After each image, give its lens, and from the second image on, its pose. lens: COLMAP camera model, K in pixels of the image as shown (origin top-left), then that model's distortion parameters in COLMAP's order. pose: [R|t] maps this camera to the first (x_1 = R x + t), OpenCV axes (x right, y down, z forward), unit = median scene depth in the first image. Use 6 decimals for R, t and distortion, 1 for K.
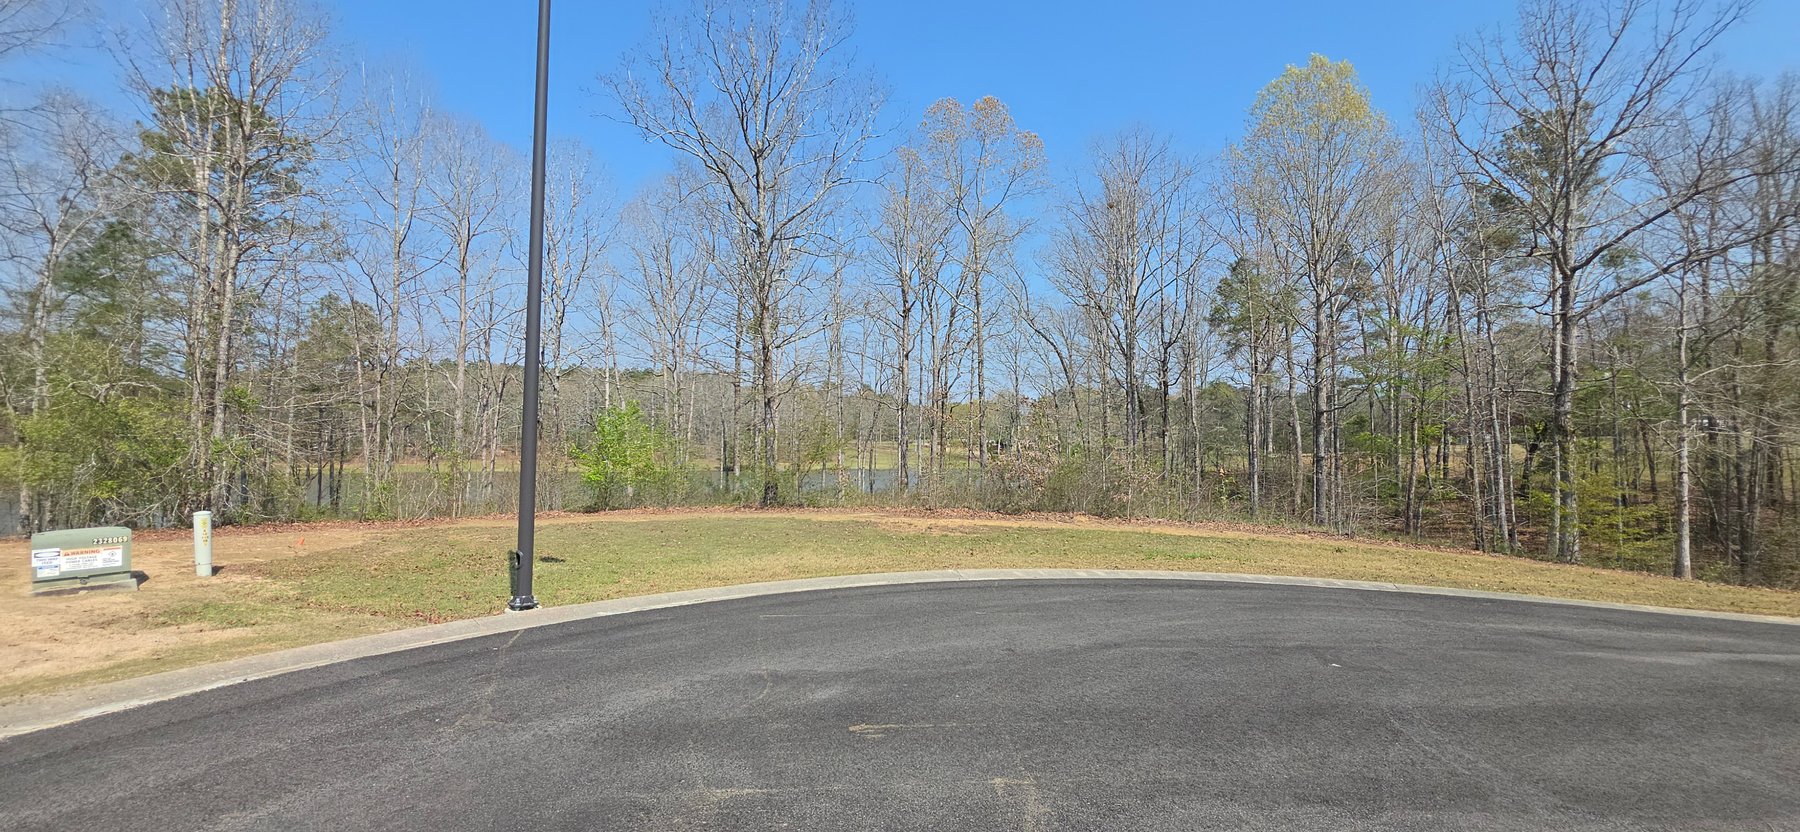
lens RADIAL K [[716.3, 0, 894.6], [0, 716.3, 412.0], [0, 0, 1]] dist [0.013888, -0.007922]
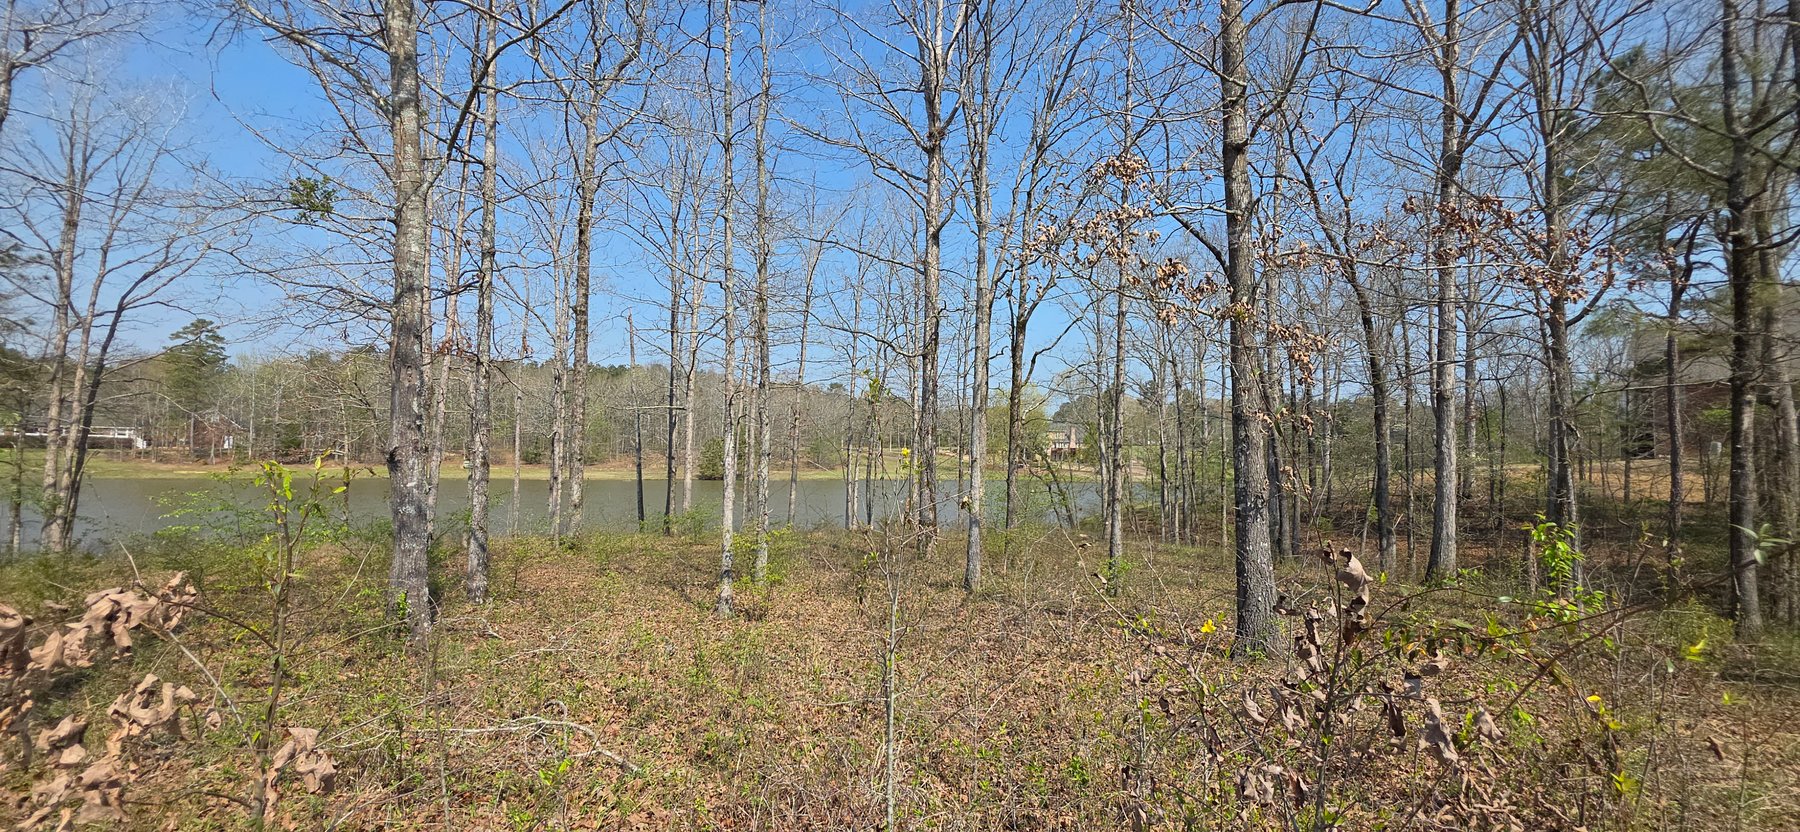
lens RADIAL K [[716.3, 0, 894.6], [0, 716.3, 412.0], [0, 0, 1]] dist [0.013888, -0.007922]
pose [[0.999806, 0.004387, -0.019203, 0.000757], [-0.004386, 0.999990, 0.000098, 0.051295], [0.019204, -0.000014, 0.999816, 0.919306]]
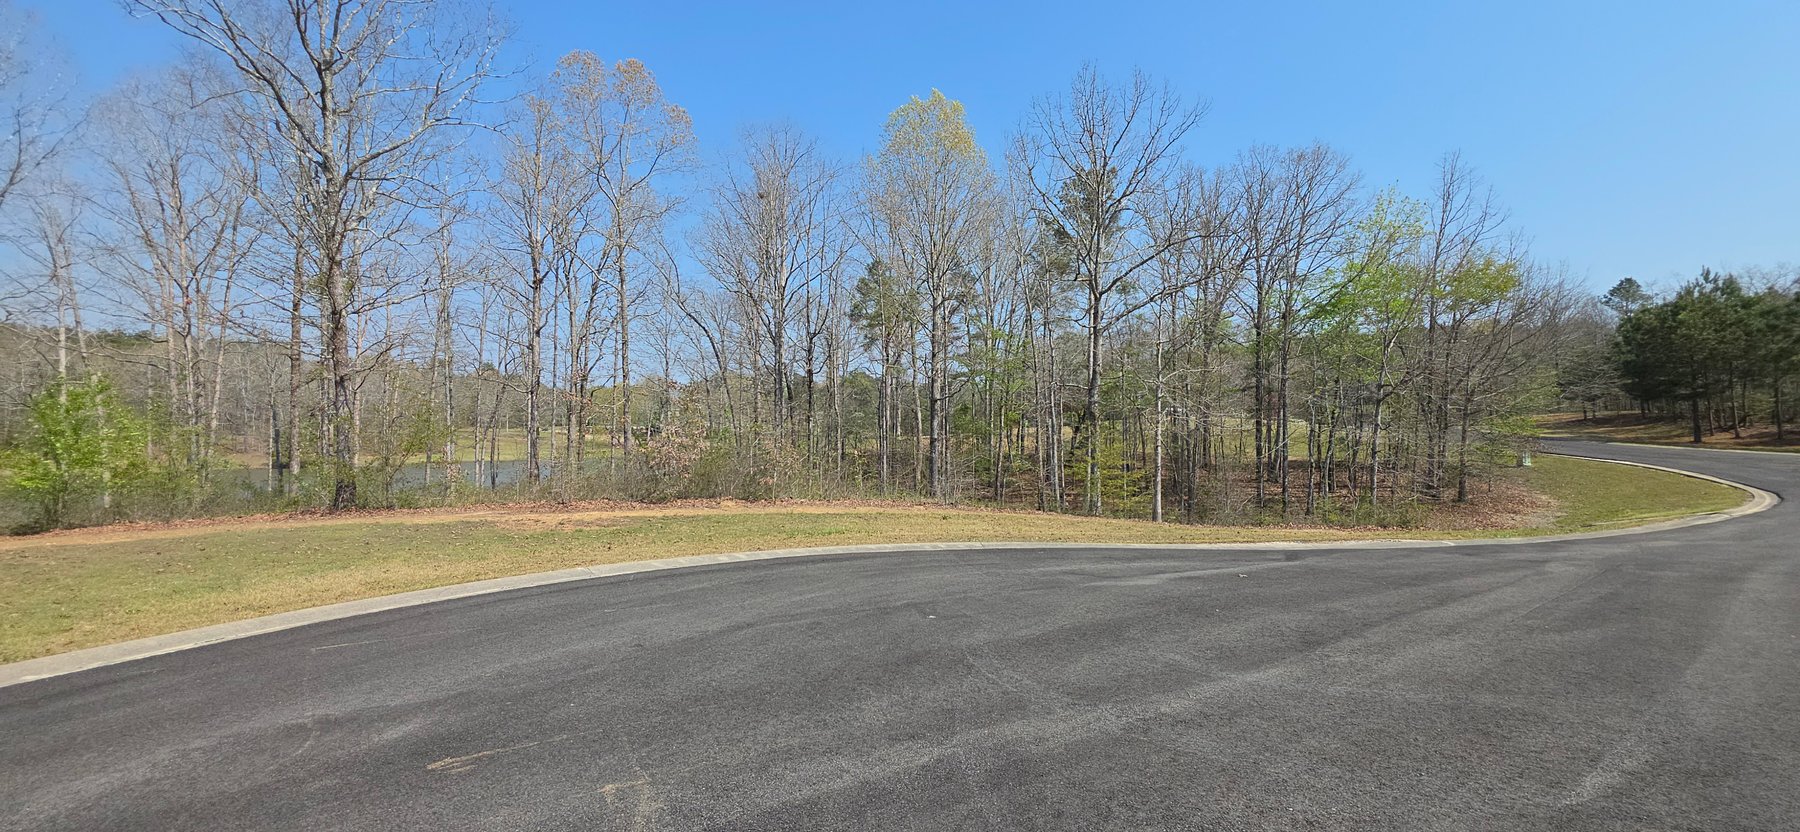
lens RADIAL K [[716.3, 0, 894.6], [0, 716.3, 412.0], [0, 0, 1]] dist [0.013888, -0.007922]
pose [[0.889892, 0.002073, 0.456168, 0.007525], [-0.011191, 0.999788, 0.017289, 0.000207], [-0.456035, -0.020491, 0.889726, 0.000302]]
